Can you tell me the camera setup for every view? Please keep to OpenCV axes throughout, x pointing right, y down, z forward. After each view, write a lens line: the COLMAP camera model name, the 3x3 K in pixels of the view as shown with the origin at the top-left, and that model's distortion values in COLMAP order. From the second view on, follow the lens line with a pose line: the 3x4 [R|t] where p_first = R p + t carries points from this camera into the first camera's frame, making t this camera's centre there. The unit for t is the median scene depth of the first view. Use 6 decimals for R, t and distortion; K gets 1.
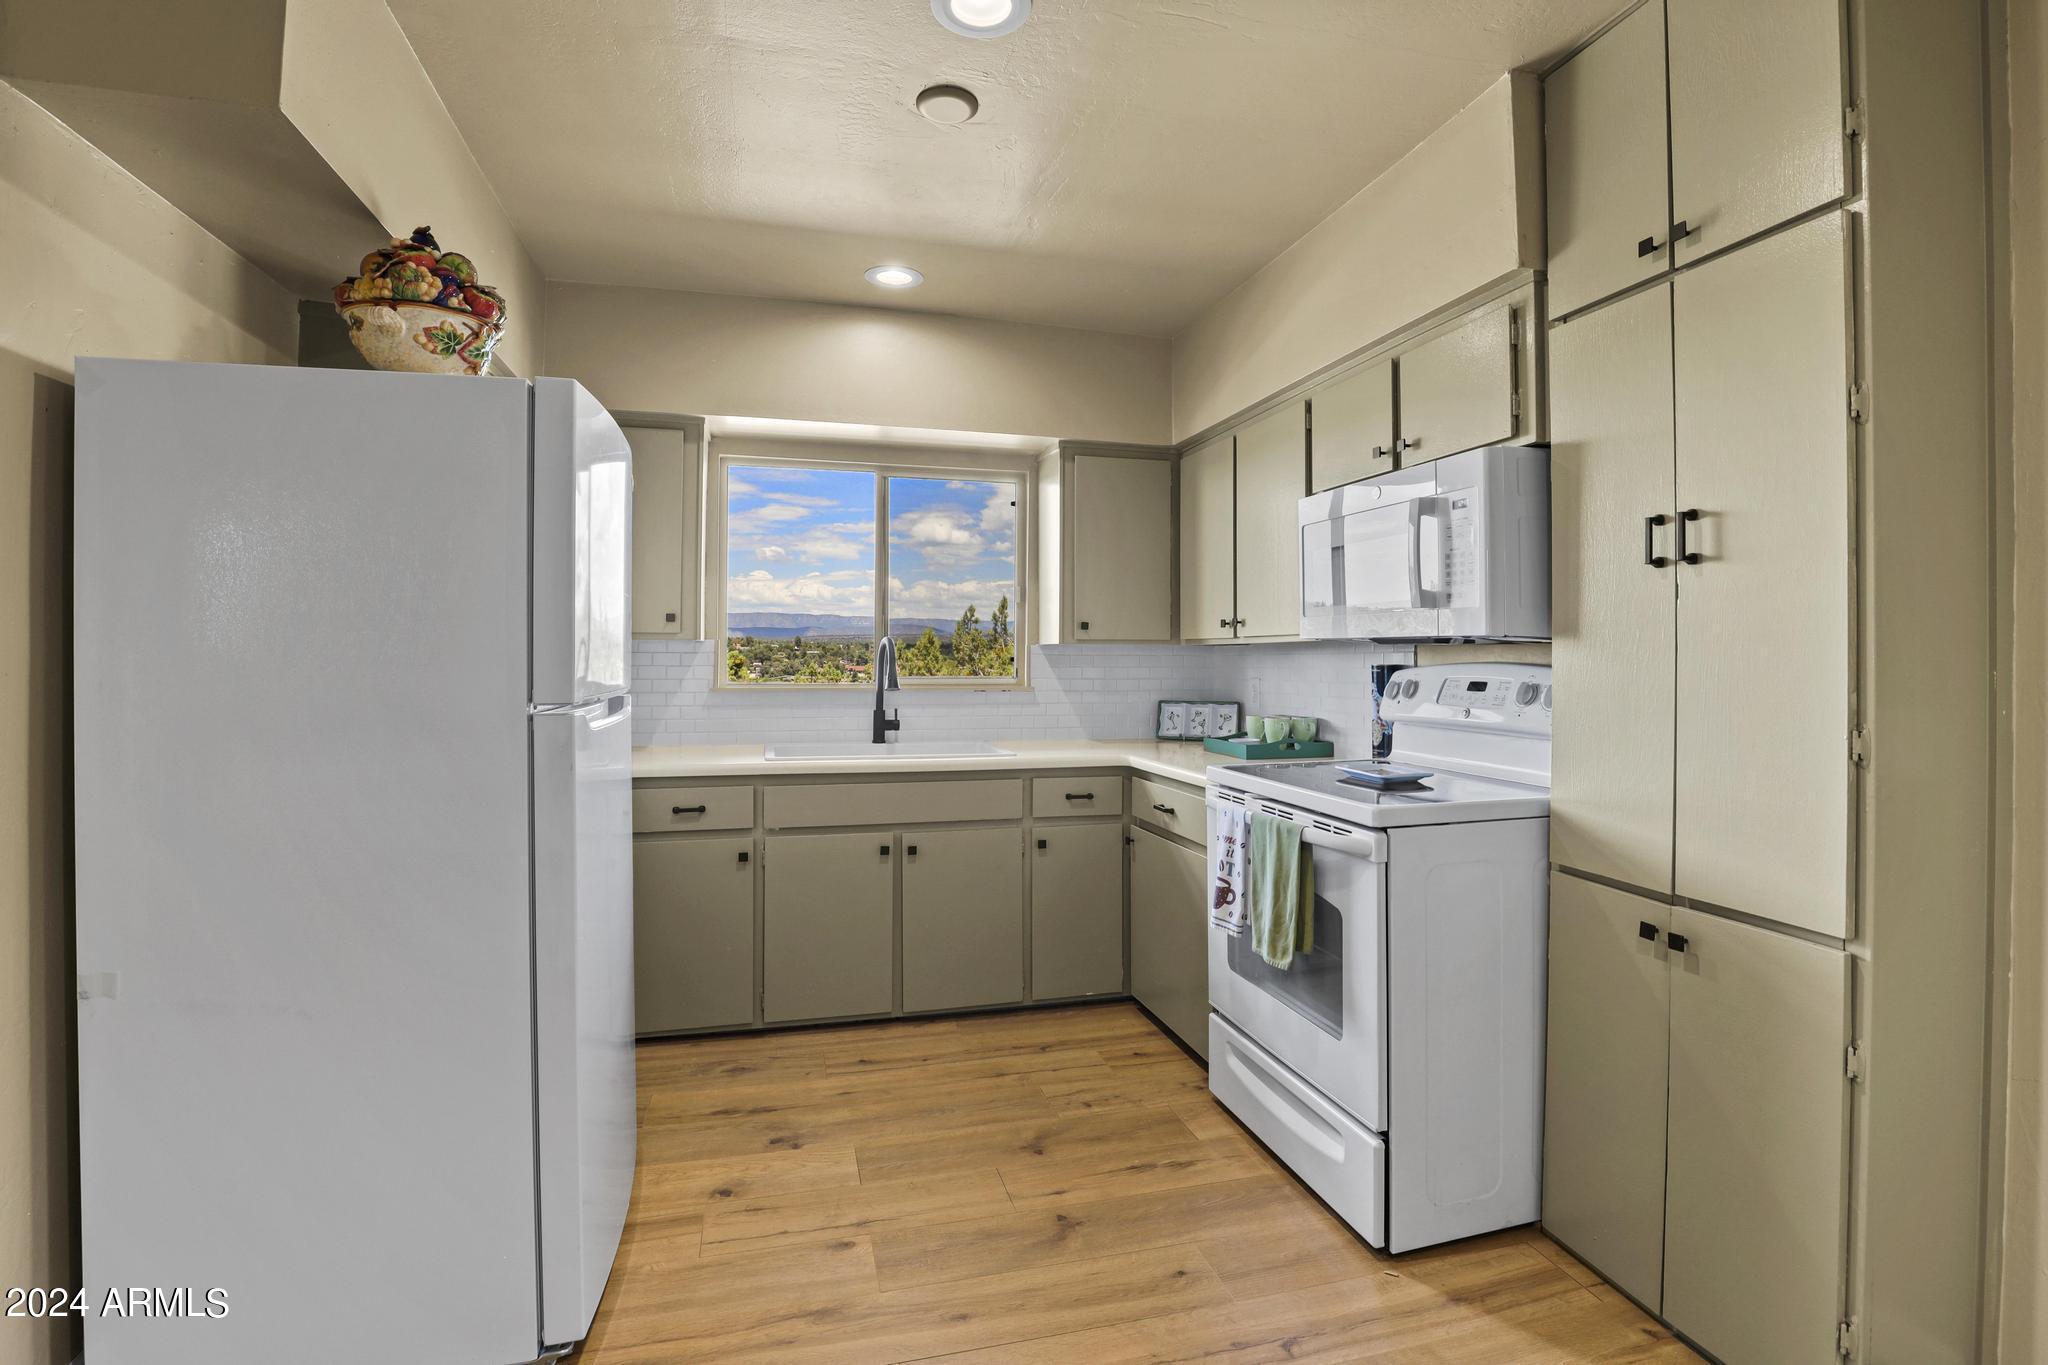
lens RADIAL K [[952.4, 0, 1024.9], [0, 952.4, 648.4], [0, 0, 1]] dist [-0.031199, 0.001029]
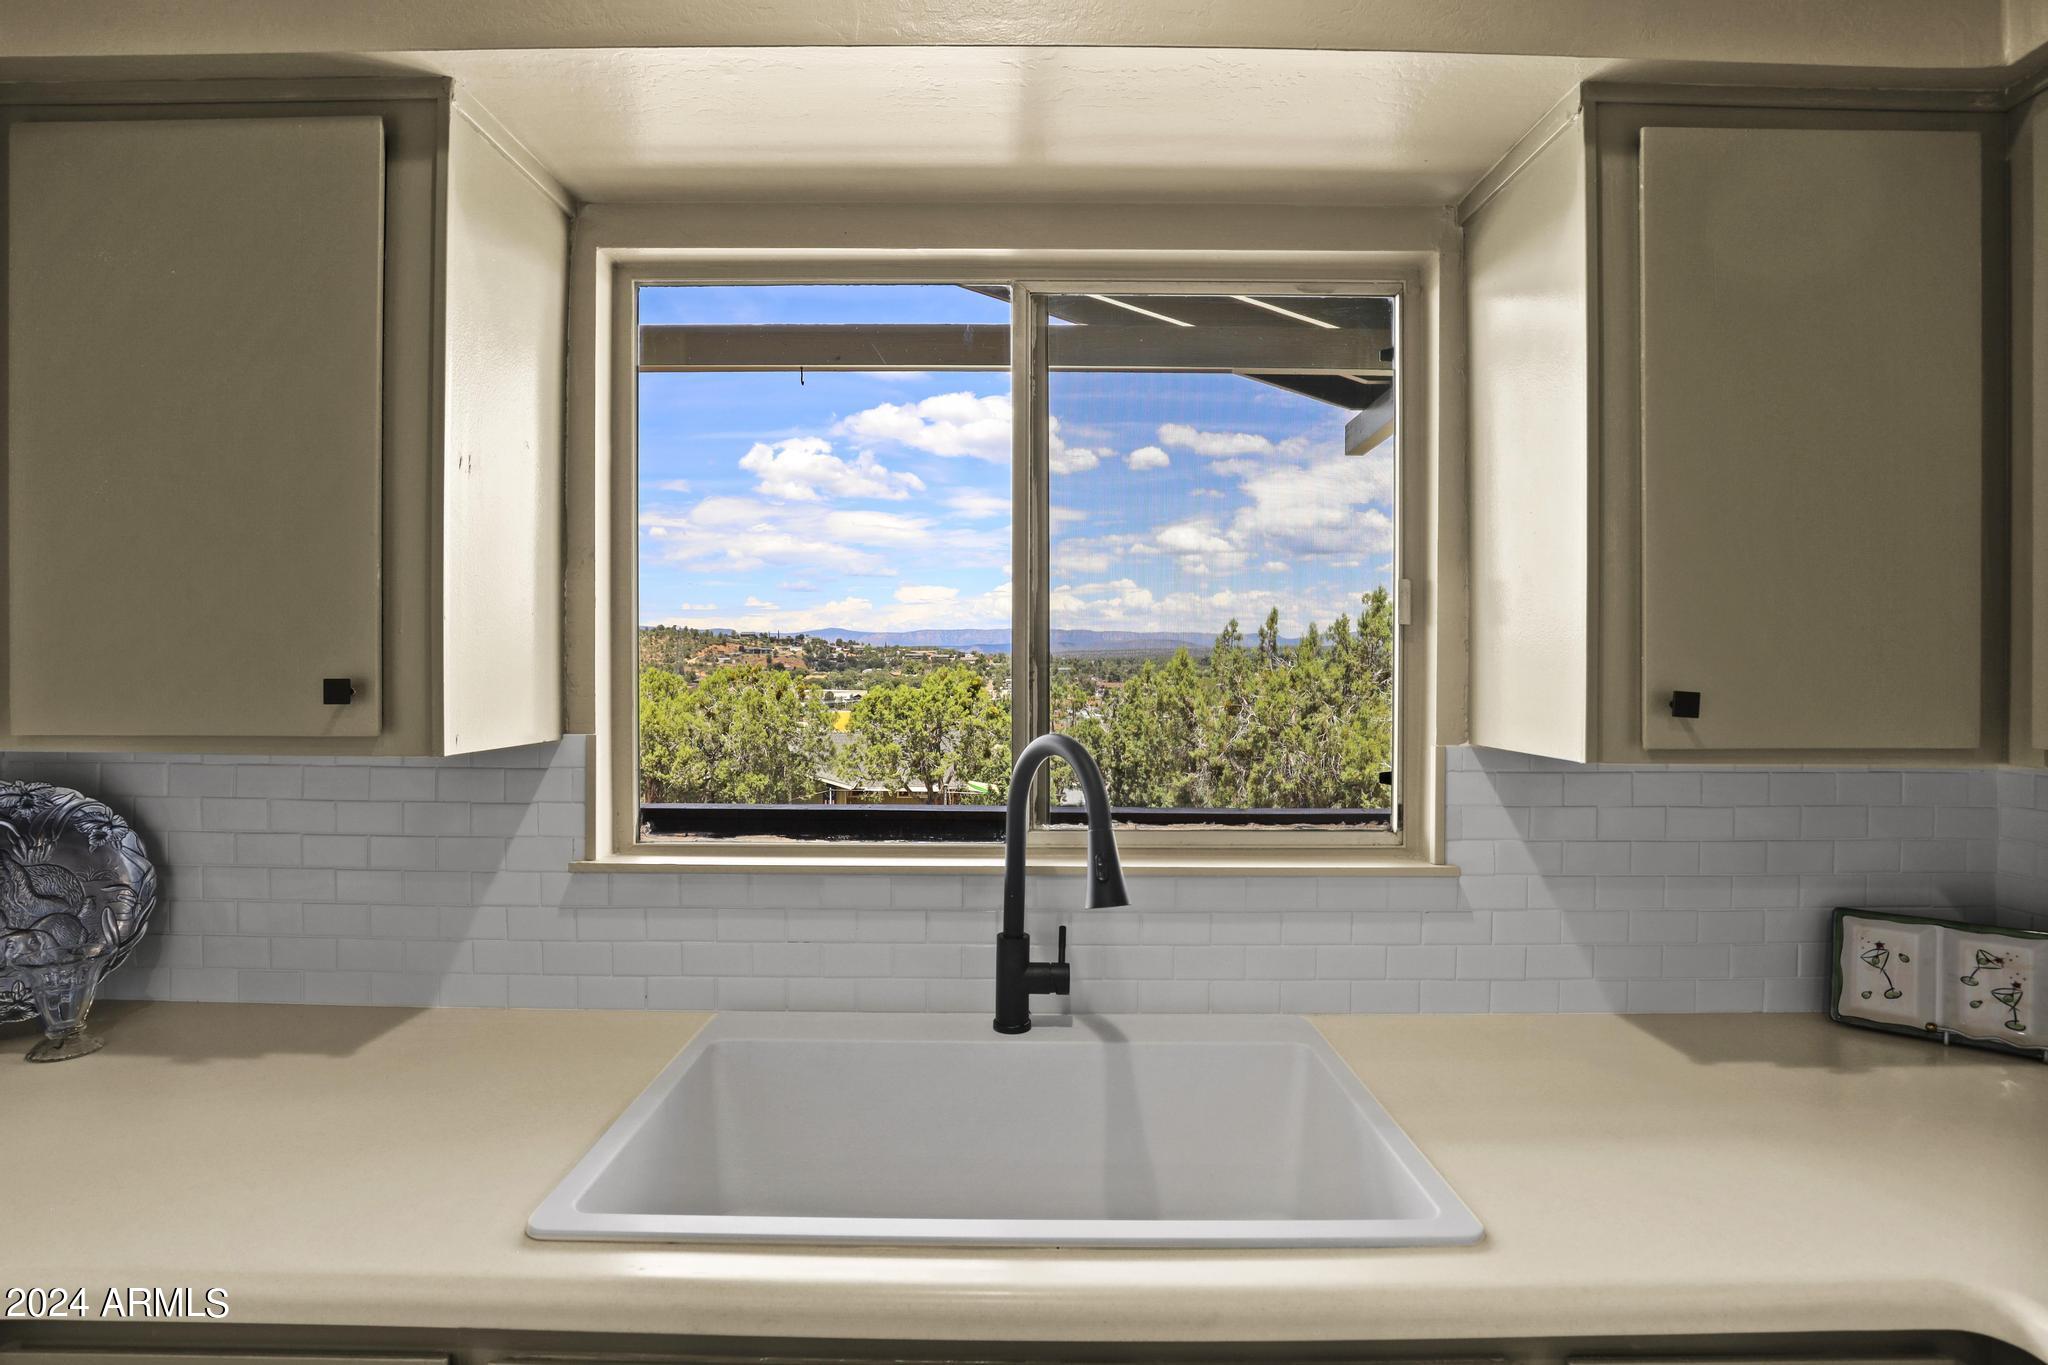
lens RADIAL K [[995.1, 0, 1024.0], [0, 995.1, 682.5], [0, 0, 1]] dist [-0.024888, 0.000139]
pose [[0.966397, 0.001389, -0.257050, -0.069980], [0.003324, 0.999834, 0.017900, -0.046192], [0.257032, -0.018153, 0.966232, 0.836141]]
